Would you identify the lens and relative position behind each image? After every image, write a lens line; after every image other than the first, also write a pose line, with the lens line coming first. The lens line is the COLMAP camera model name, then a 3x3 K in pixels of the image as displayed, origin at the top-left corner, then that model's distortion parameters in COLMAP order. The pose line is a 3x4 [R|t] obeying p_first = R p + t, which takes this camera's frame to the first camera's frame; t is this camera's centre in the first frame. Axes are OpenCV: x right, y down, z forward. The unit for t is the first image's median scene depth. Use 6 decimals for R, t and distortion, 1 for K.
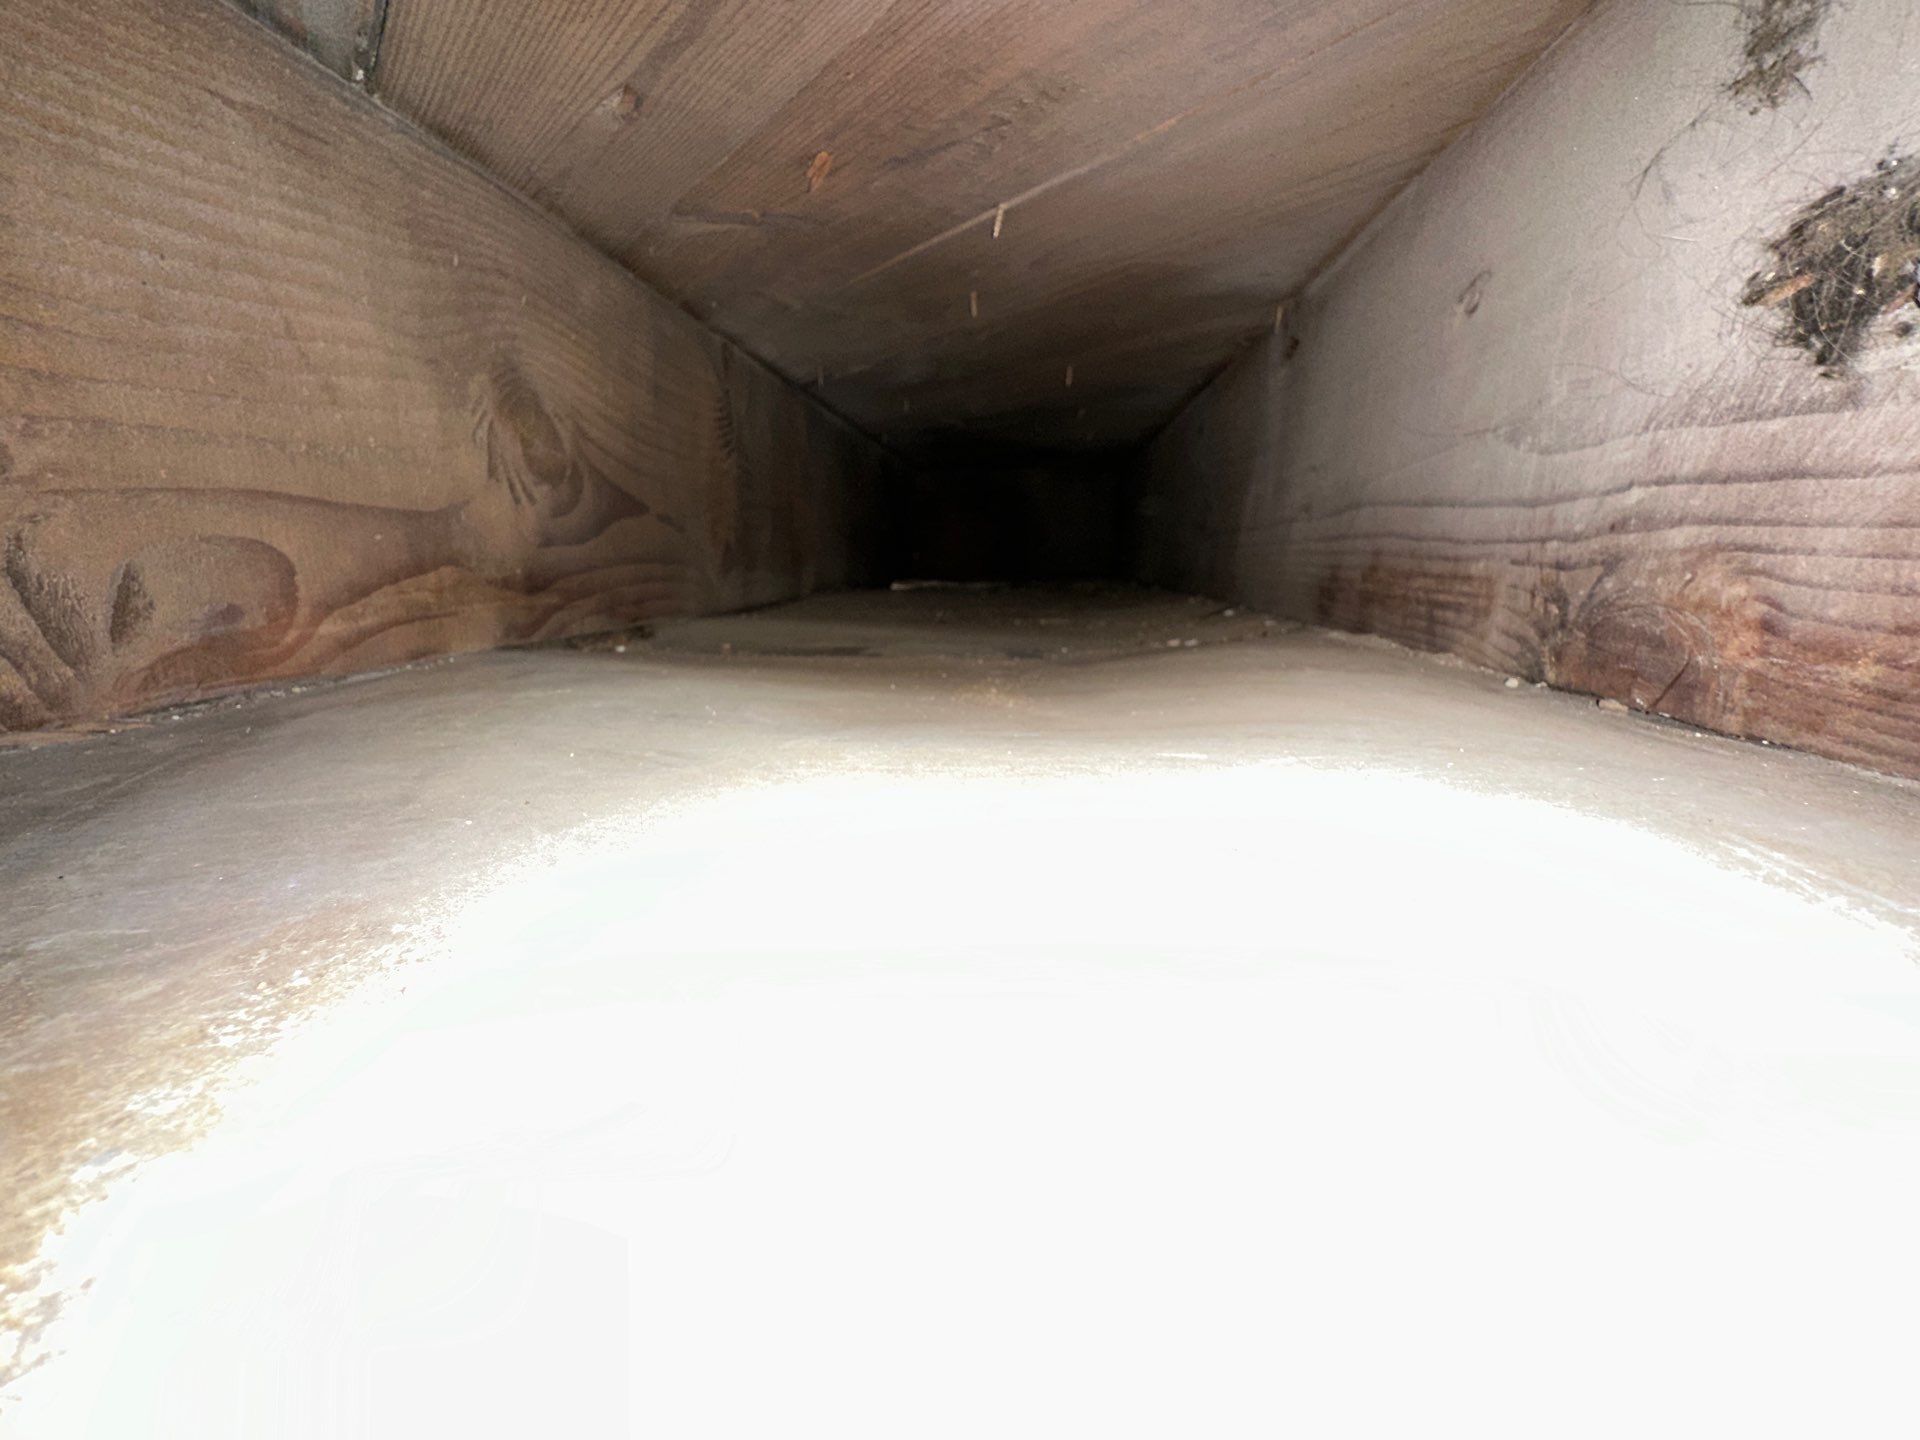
lens RADIAL K [[767.9, 0, 953.9], [0, 767.9, 725.2], [0, 0, 1]] dist [-0.013676, 0.003486]
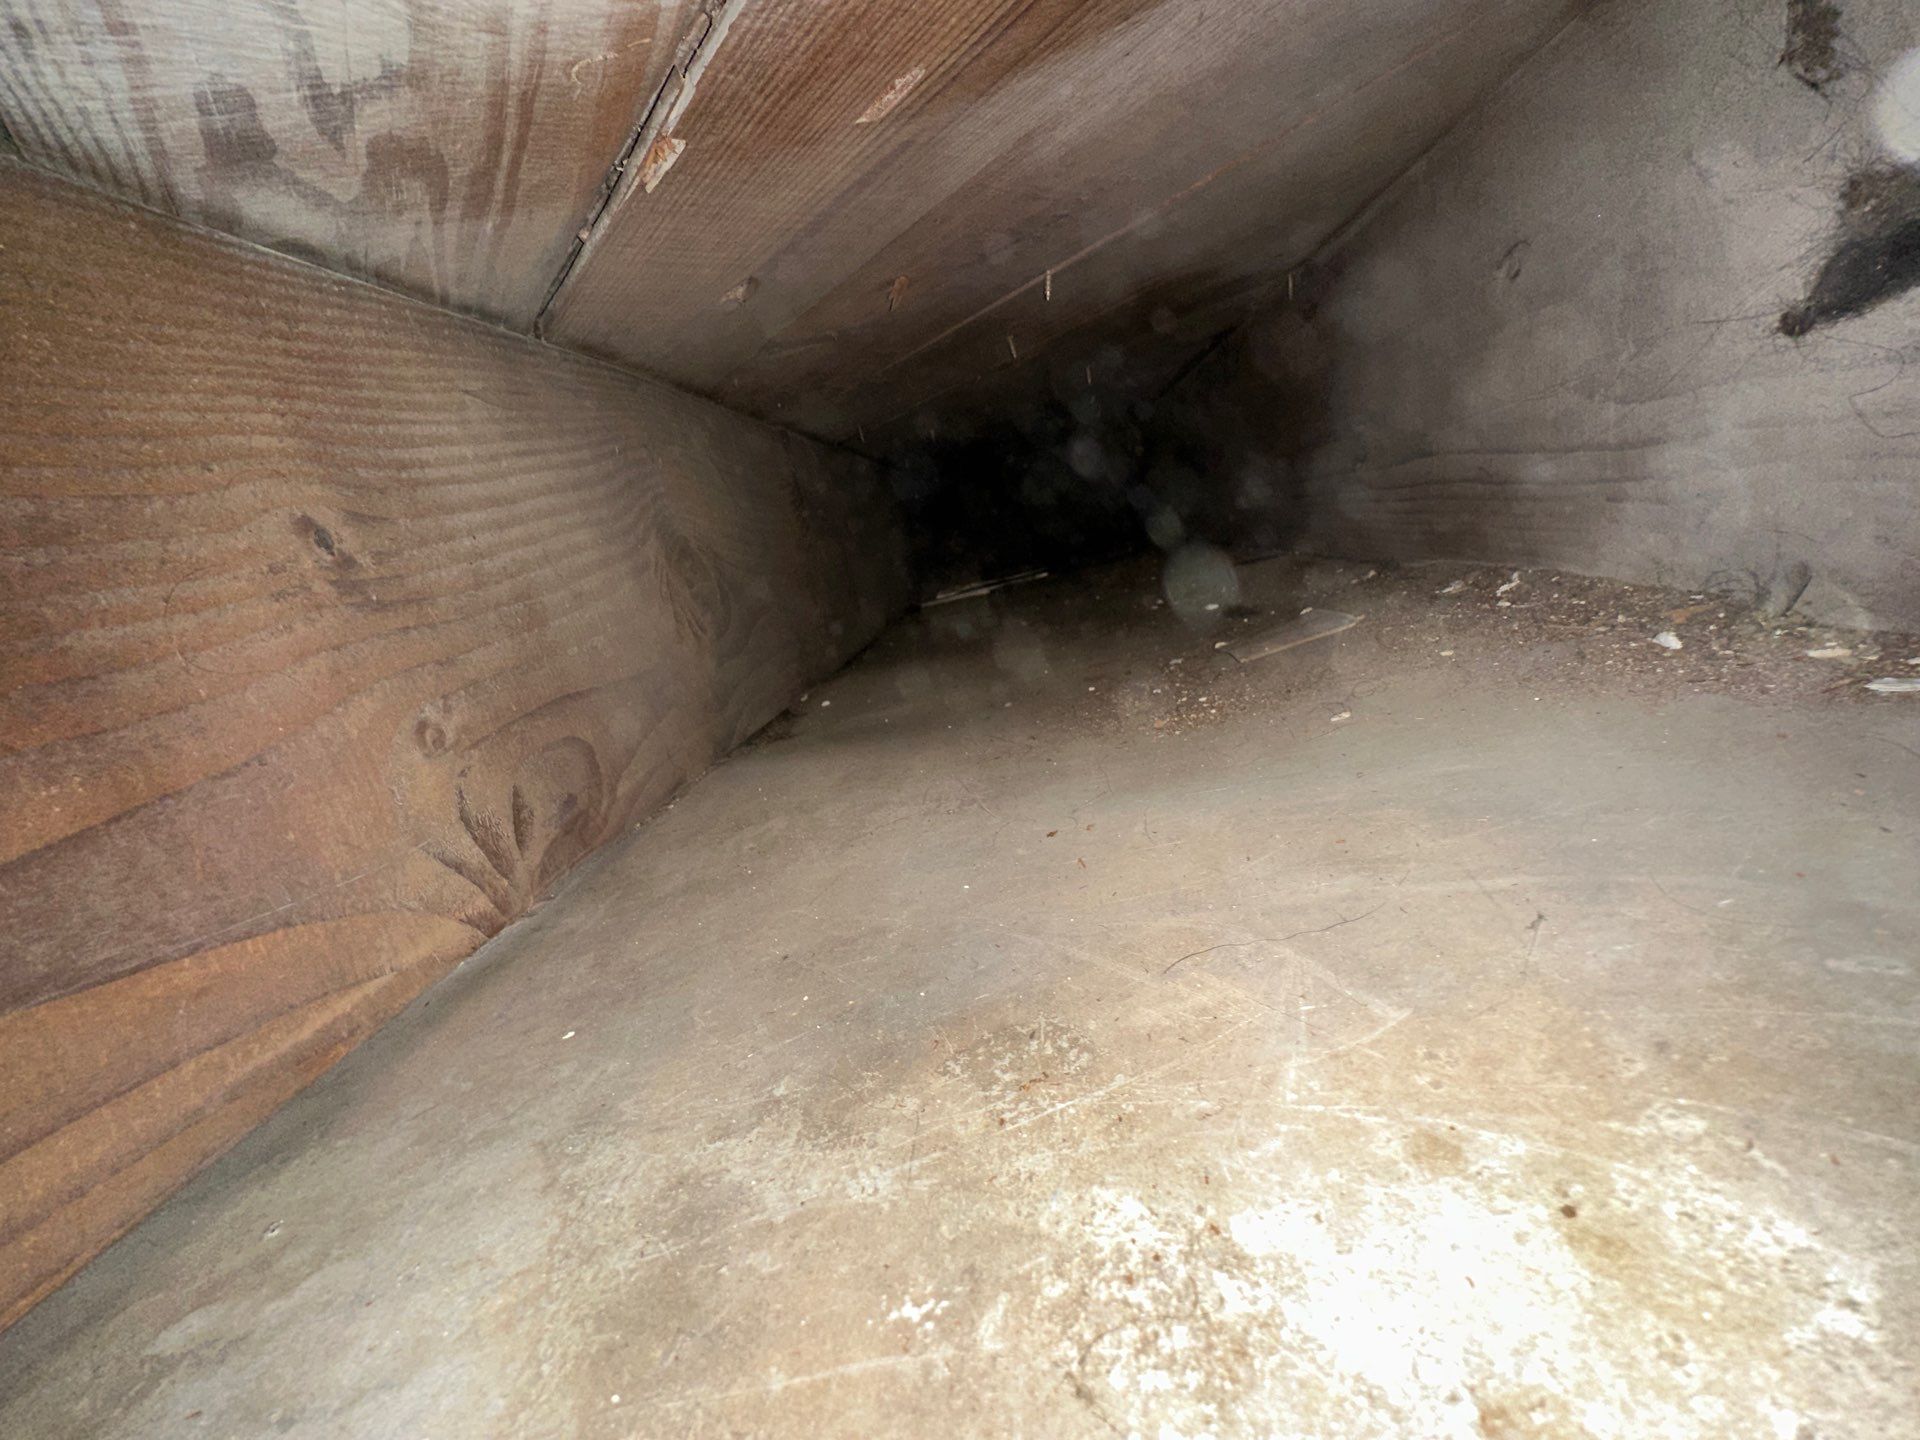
lens RADIAL K [[767.9, 0, 953.9], [0, 767.9, 725.2], [0, 0, 1]] dist [-0.013676, 0.003486]
pose [[0.973258, -0.224845, -0.047055, -0.210483], [0.225709, 0.974096, 0.013877, -0.114492], [0.042716, -0.024127, 0.998796, -0.153650]]
